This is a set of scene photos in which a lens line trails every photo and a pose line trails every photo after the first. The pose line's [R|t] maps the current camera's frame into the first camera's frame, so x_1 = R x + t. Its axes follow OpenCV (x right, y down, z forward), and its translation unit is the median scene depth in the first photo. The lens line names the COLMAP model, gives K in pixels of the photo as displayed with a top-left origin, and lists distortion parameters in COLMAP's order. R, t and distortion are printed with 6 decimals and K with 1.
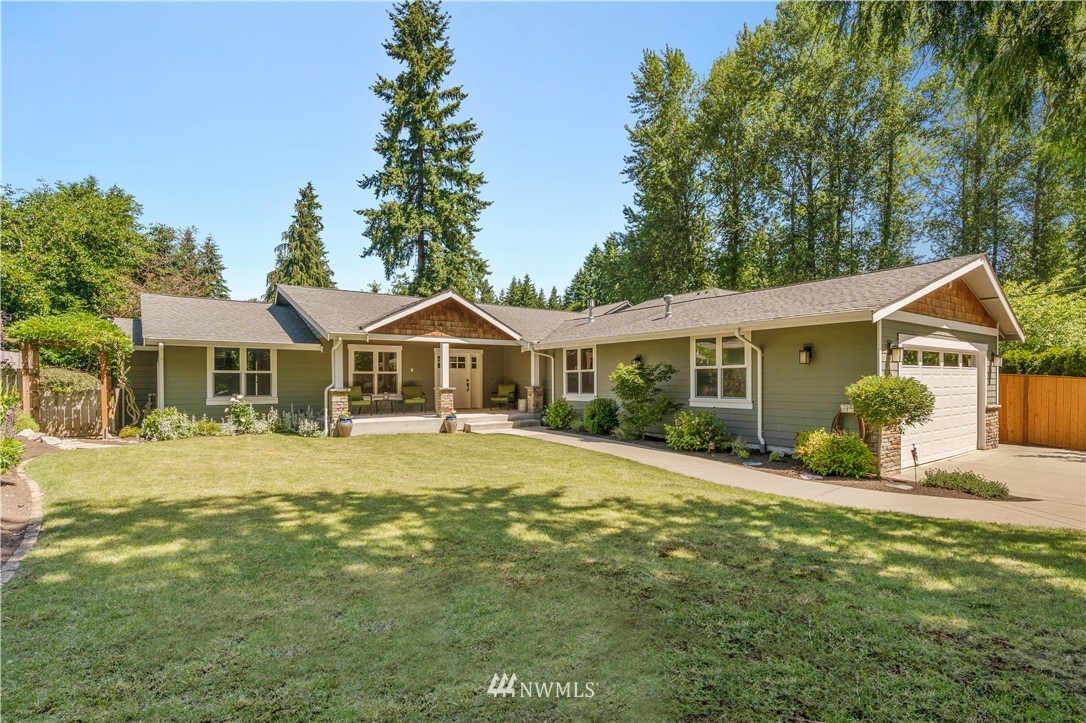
lens RADIAL K [[512.9, 0, 571.0], [0, 512.9, 386.1], [0, 0, 1]] dist [-0.004012, -0.000882]
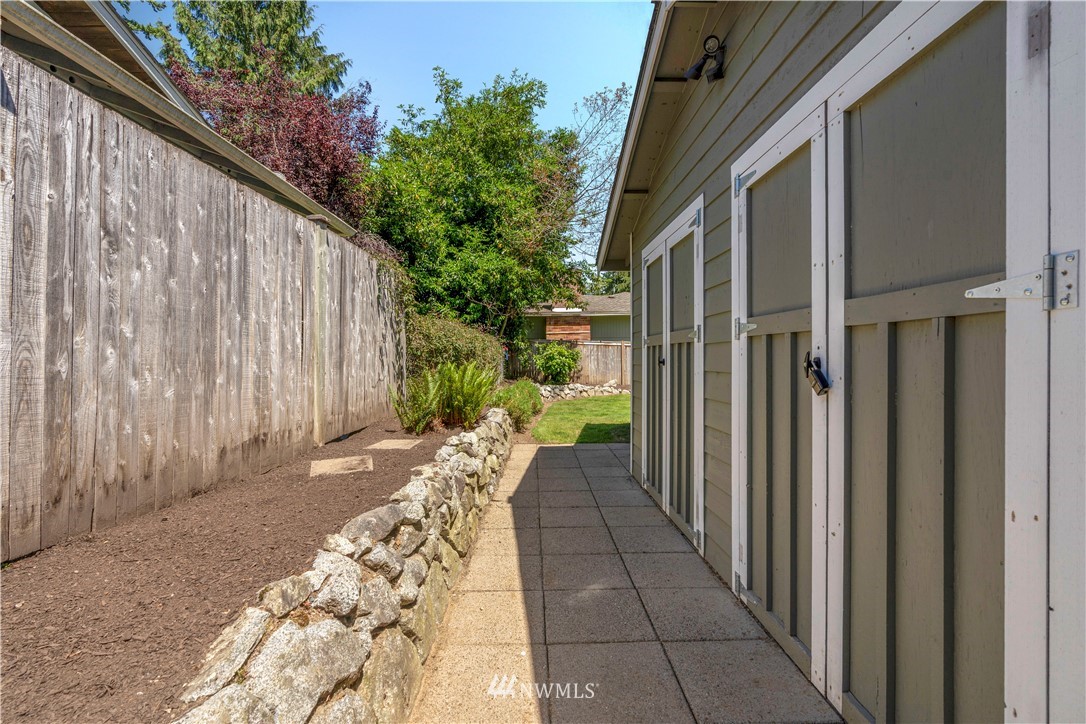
lens RADIAL K [[497.8, 0, 543.1], [0, 497.8, 355.4], [0, 0, 1]] dist [-0.002508, 0.000161]
pose [[0.815228, -0.001438, -0.579139, -0.508947], [-0.003581, 0.999965, -0.007525, -0.000395], [0.579129, 0.008209, 0.815194, 0.511639]]
